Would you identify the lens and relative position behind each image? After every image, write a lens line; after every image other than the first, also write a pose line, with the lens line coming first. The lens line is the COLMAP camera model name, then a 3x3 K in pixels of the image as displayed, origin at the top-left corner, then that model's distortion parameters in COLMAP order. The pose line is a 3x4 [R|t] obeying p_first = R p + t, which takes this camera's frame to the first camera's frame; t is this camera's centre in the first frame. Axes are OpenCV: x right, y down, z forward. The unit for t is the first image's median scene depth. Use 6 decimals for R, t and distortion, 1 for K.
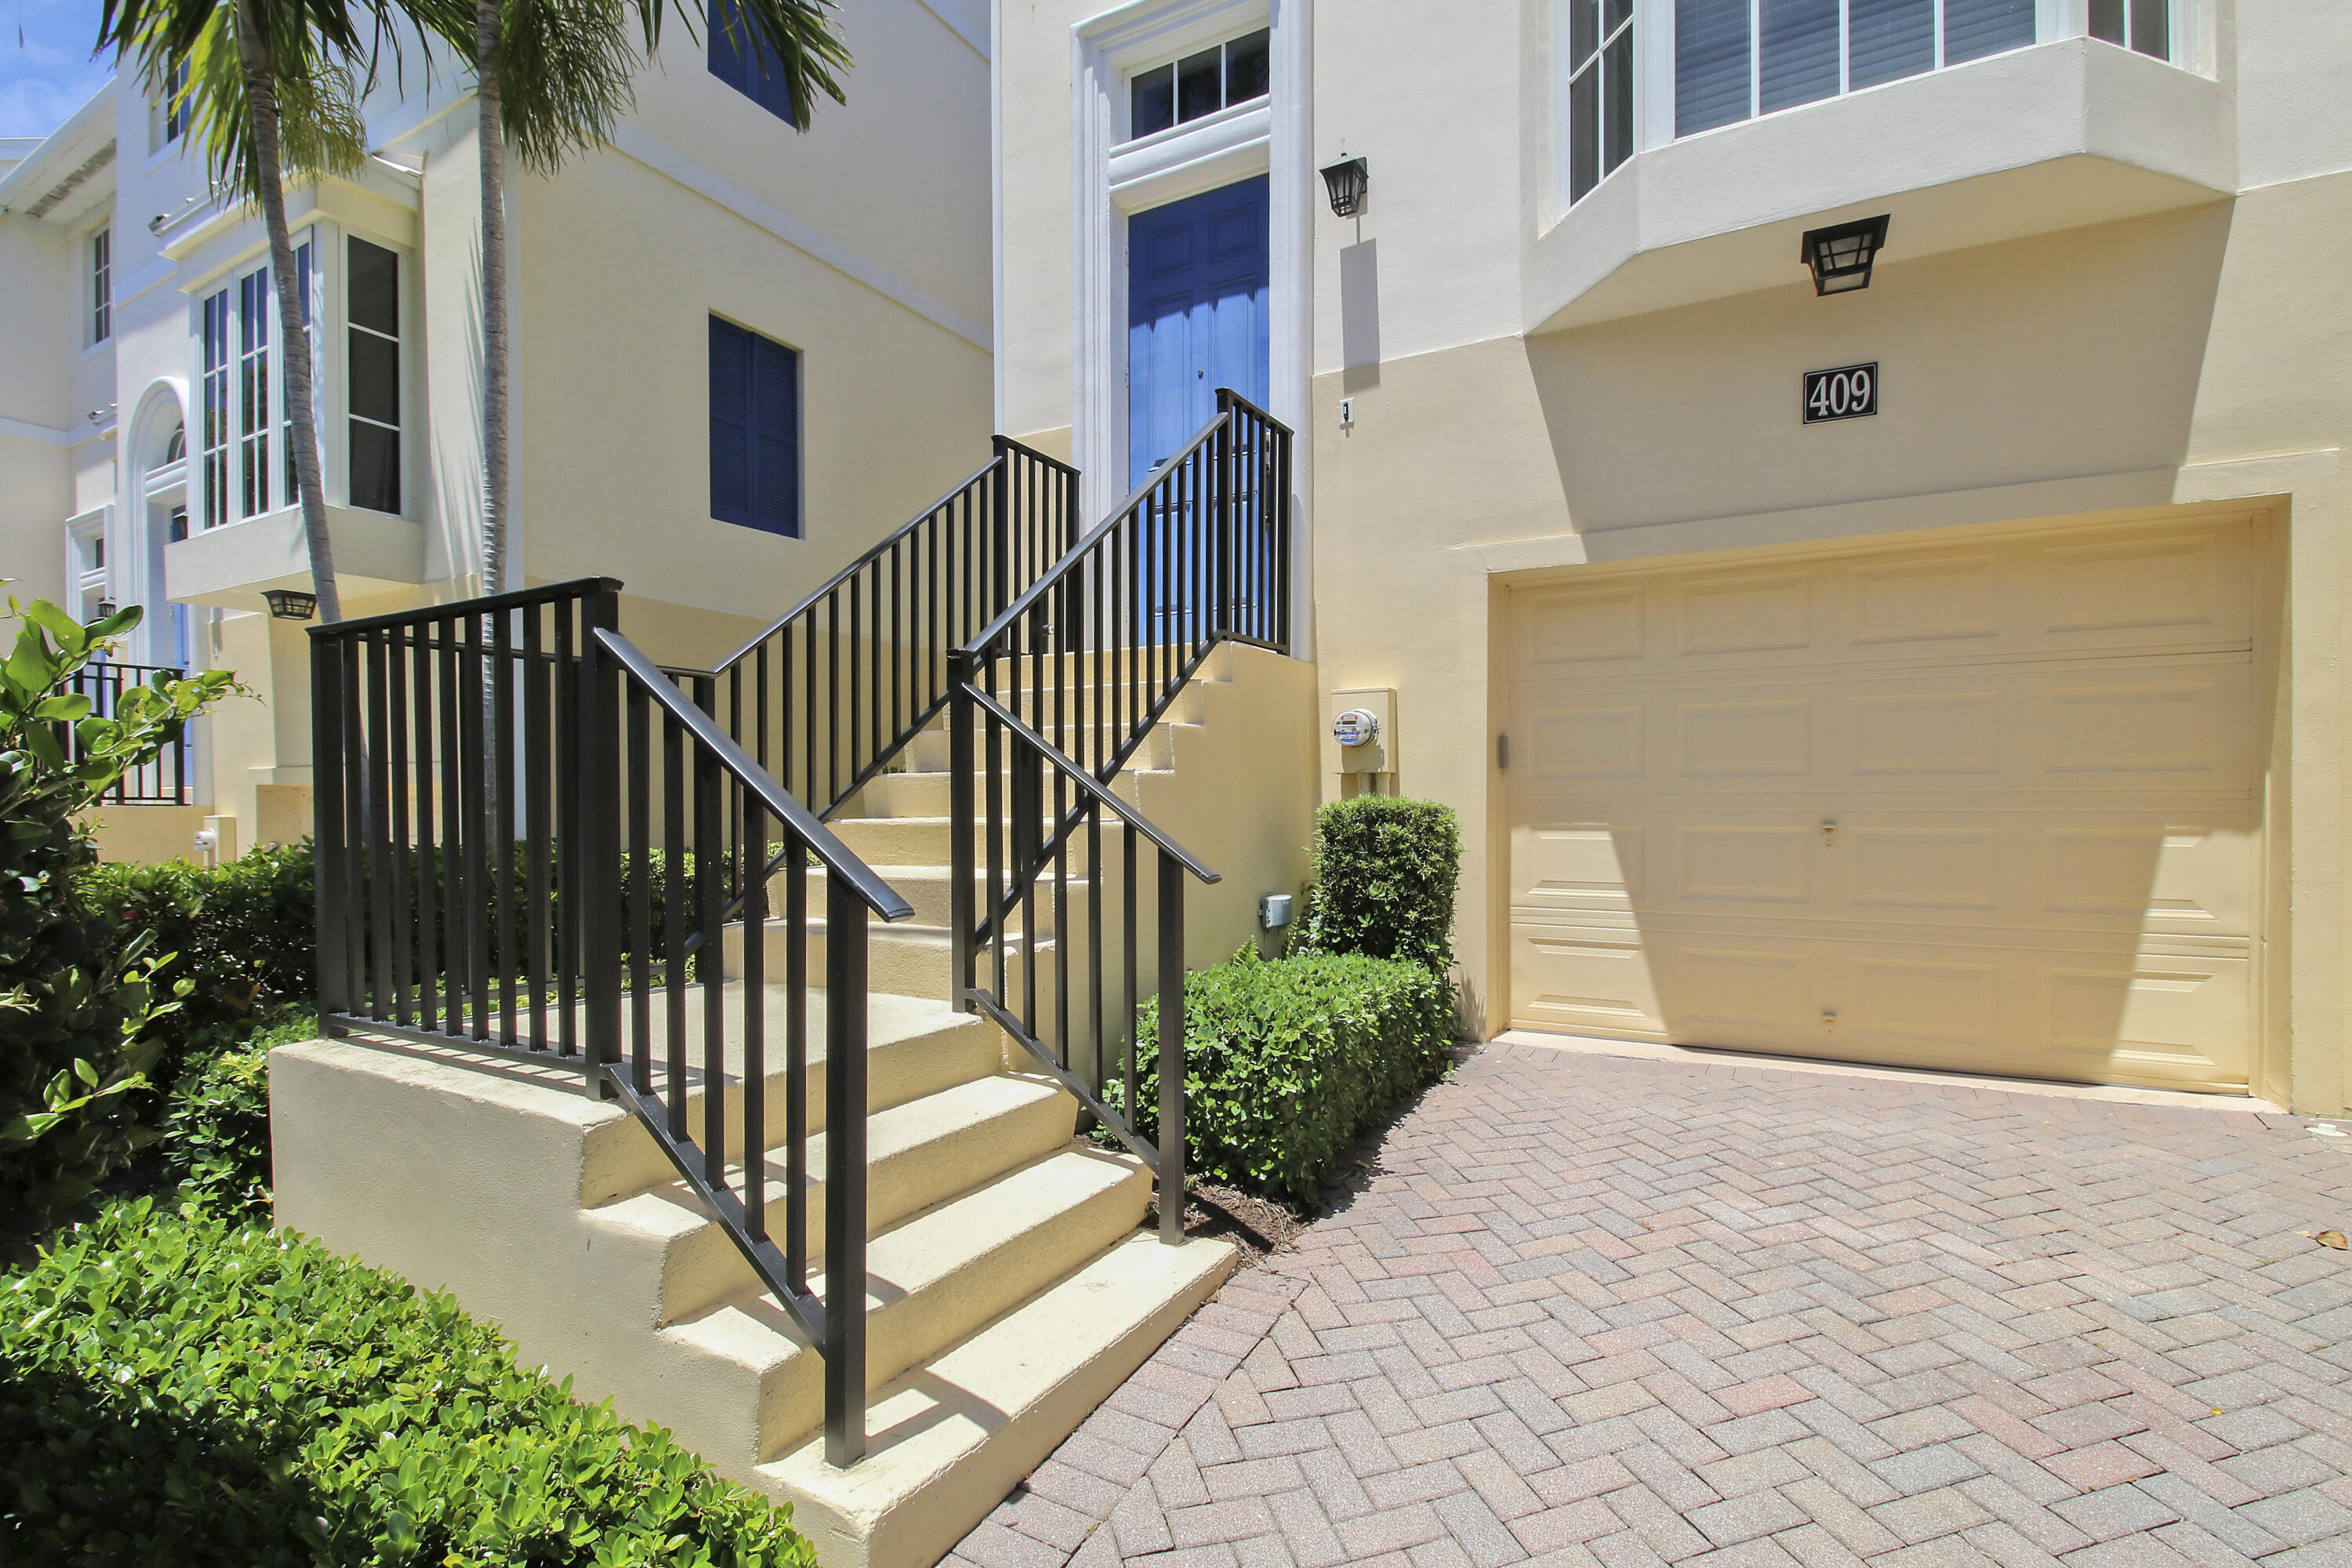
lens RADIAL K [[1087.0, 0, 1198.0], [0, 1087.0, 828.7], [0, 0, 1]] dist [0.004192, -0.015877]
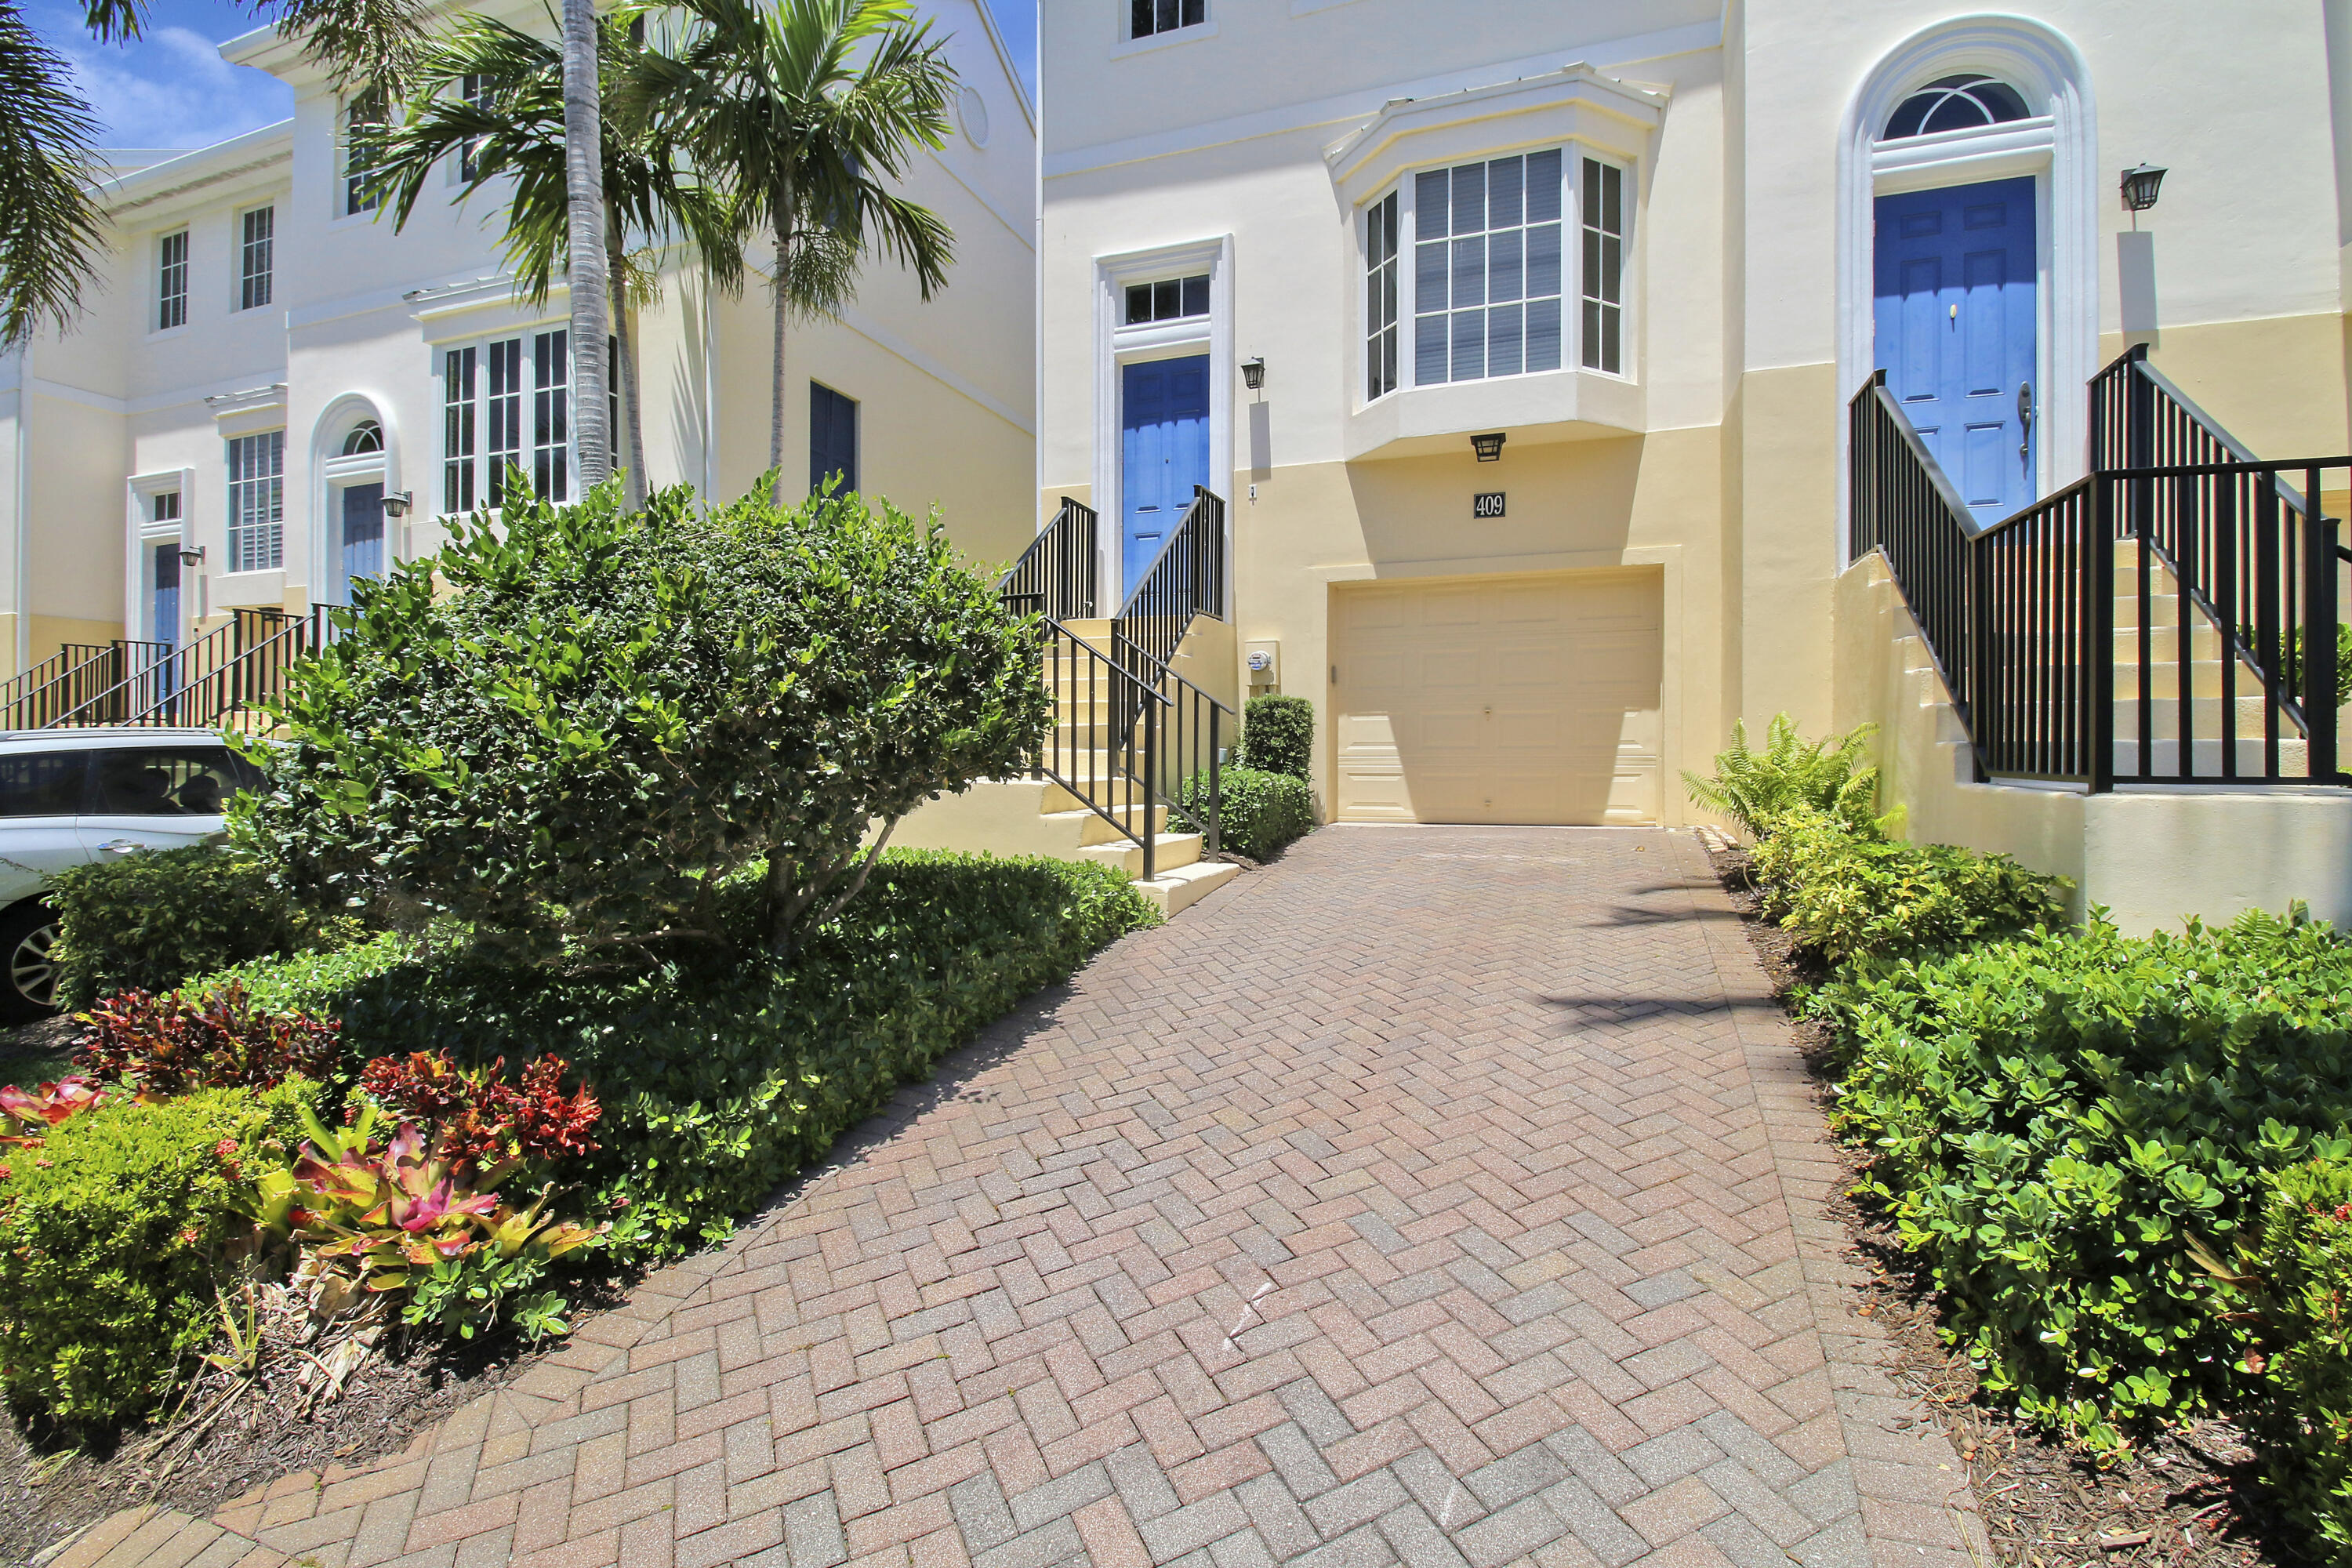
lens RADIAL K [[1078.2, 0, 1176.0], [0, 1078.2, 784.0], [0, 0, 1]] dist [-0.002224, -0.012559]
pose [[0.987546, -0.002582, 0.157309, -0.309934], [0.002152, 0.999993, 0.002902, 0.122463], [-0.157315, -0.002527, 0.987545, -0.877436]]
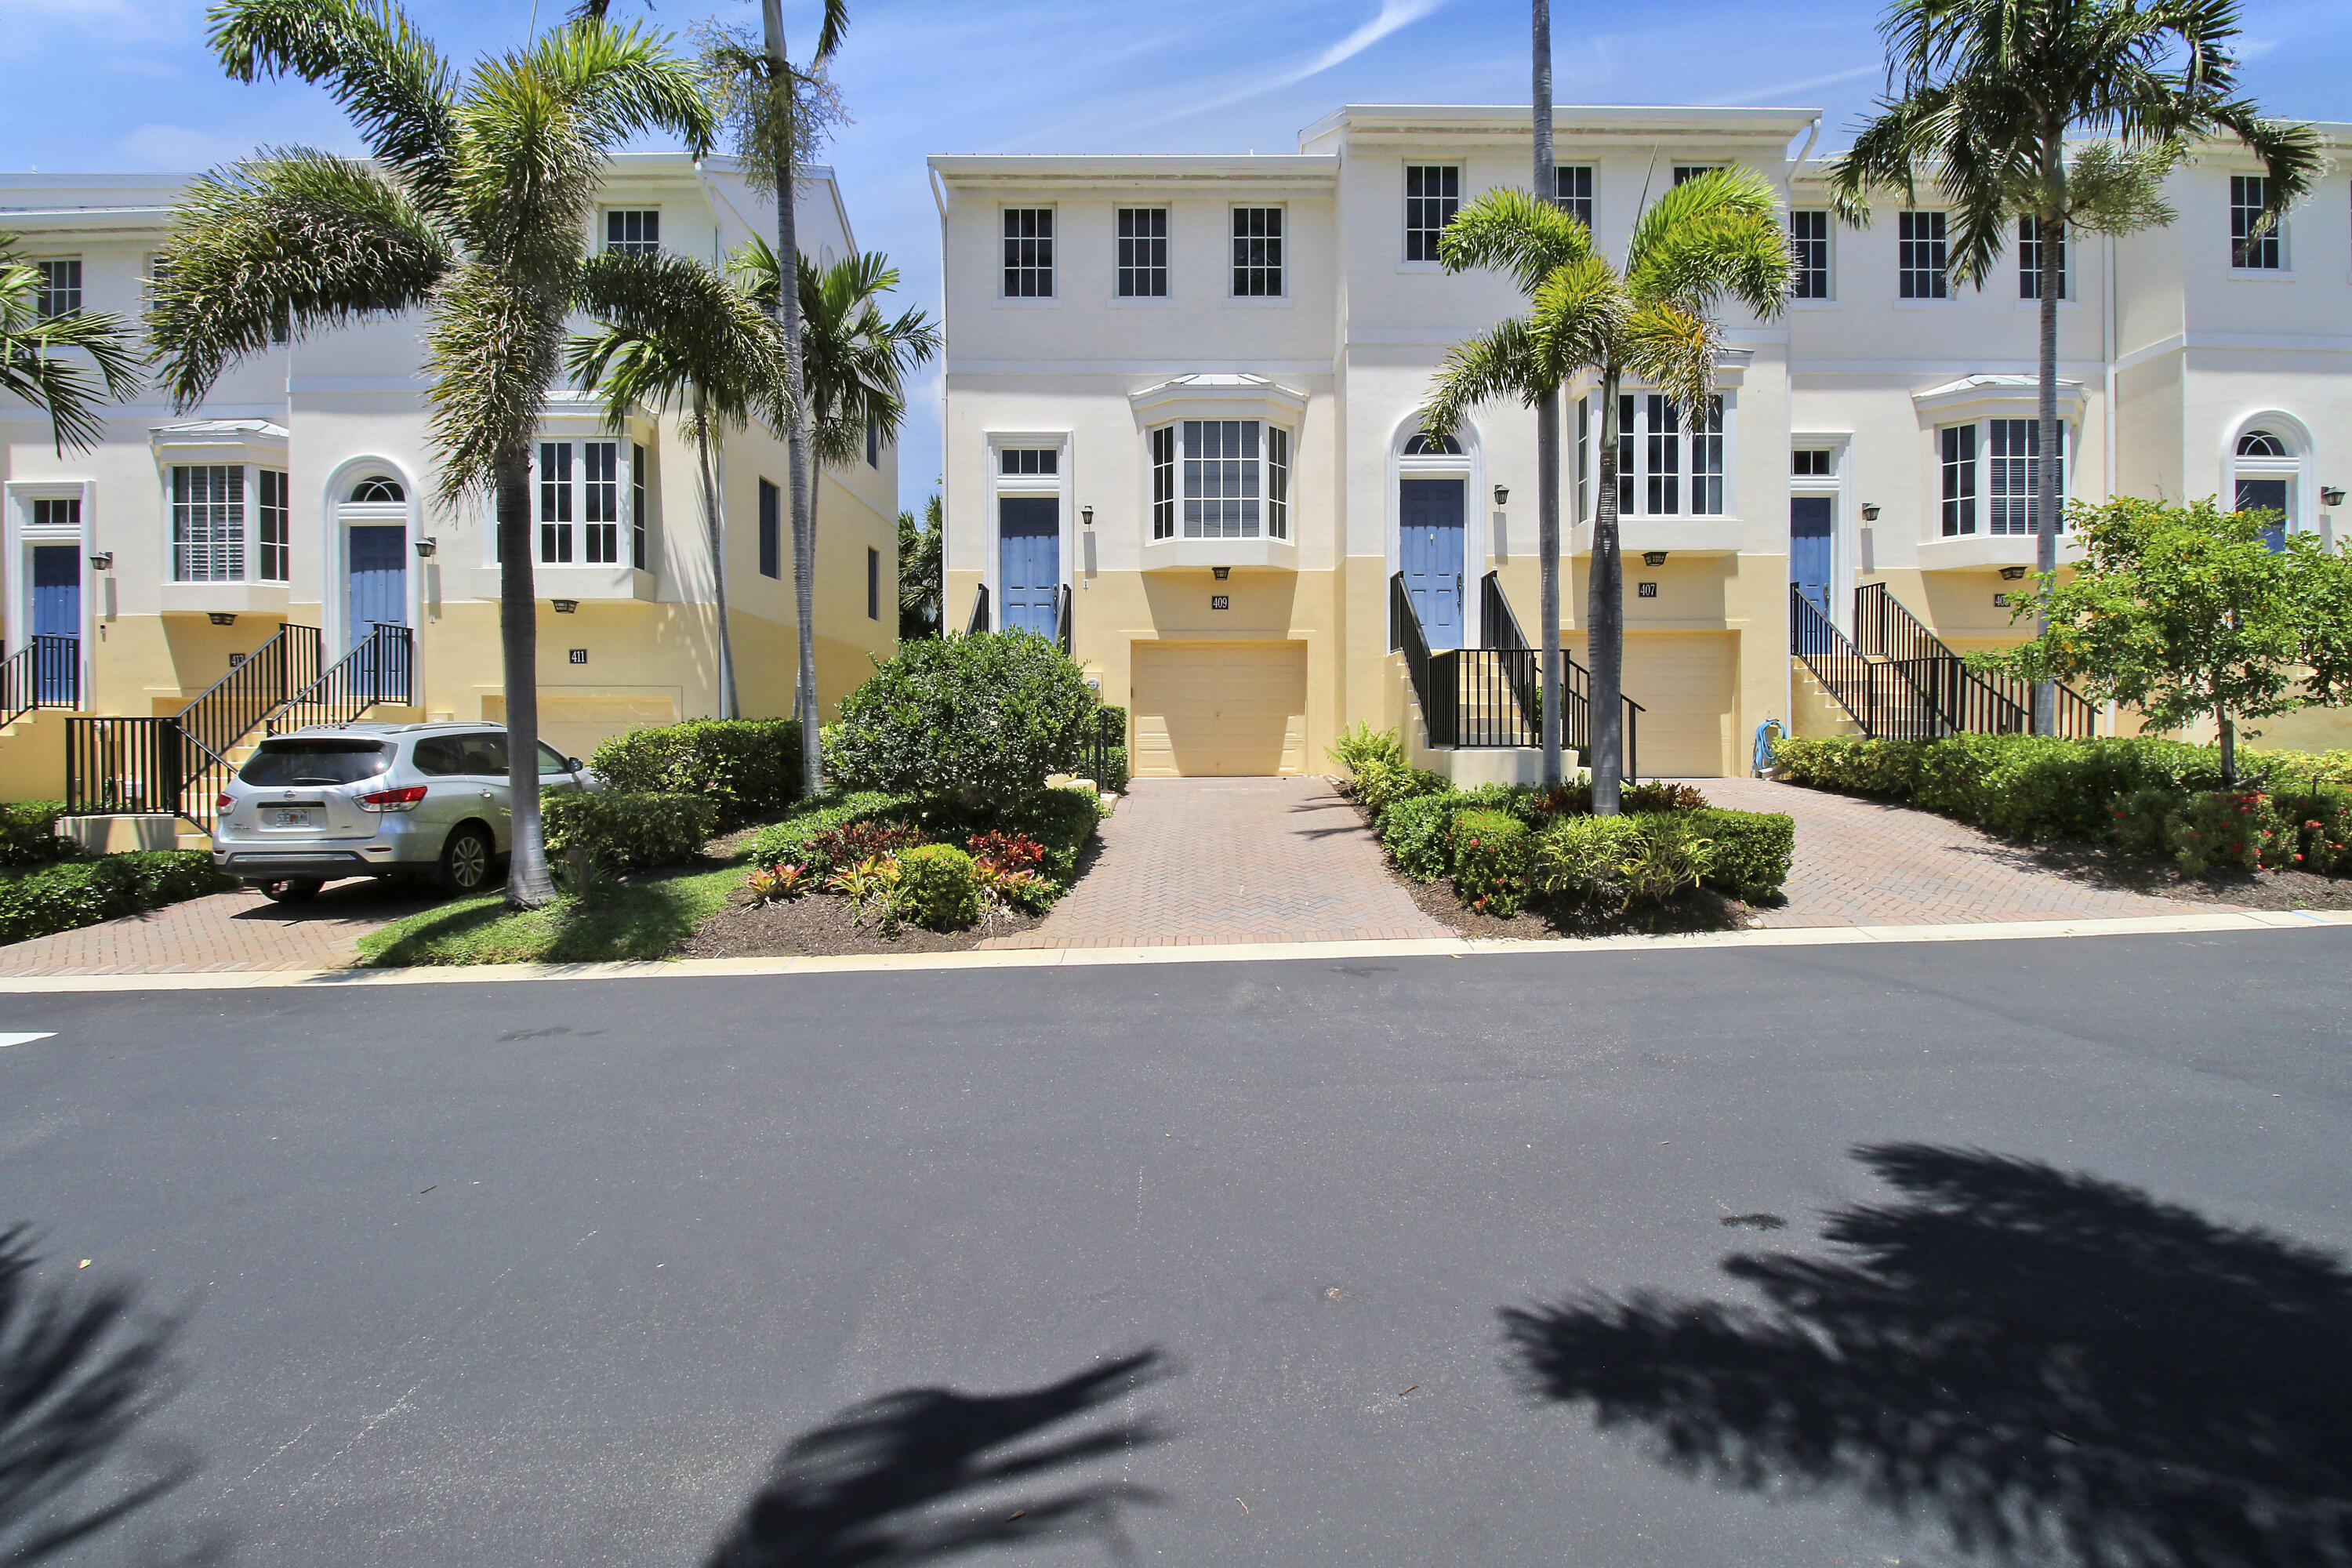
lens RADIAL K [[1078.2, 0, 1176.0], [0, 1078.2, 784.0], [0, 0, 1]] dist [-0.002224, -0.012559]
pose [[0.872612, -0.018249, 0.488073, -1.278241], [0.010761, 0.999778, 0.018141, 0.158458], [-0.488295, -0.010578, 0.872615, -2.038187]]
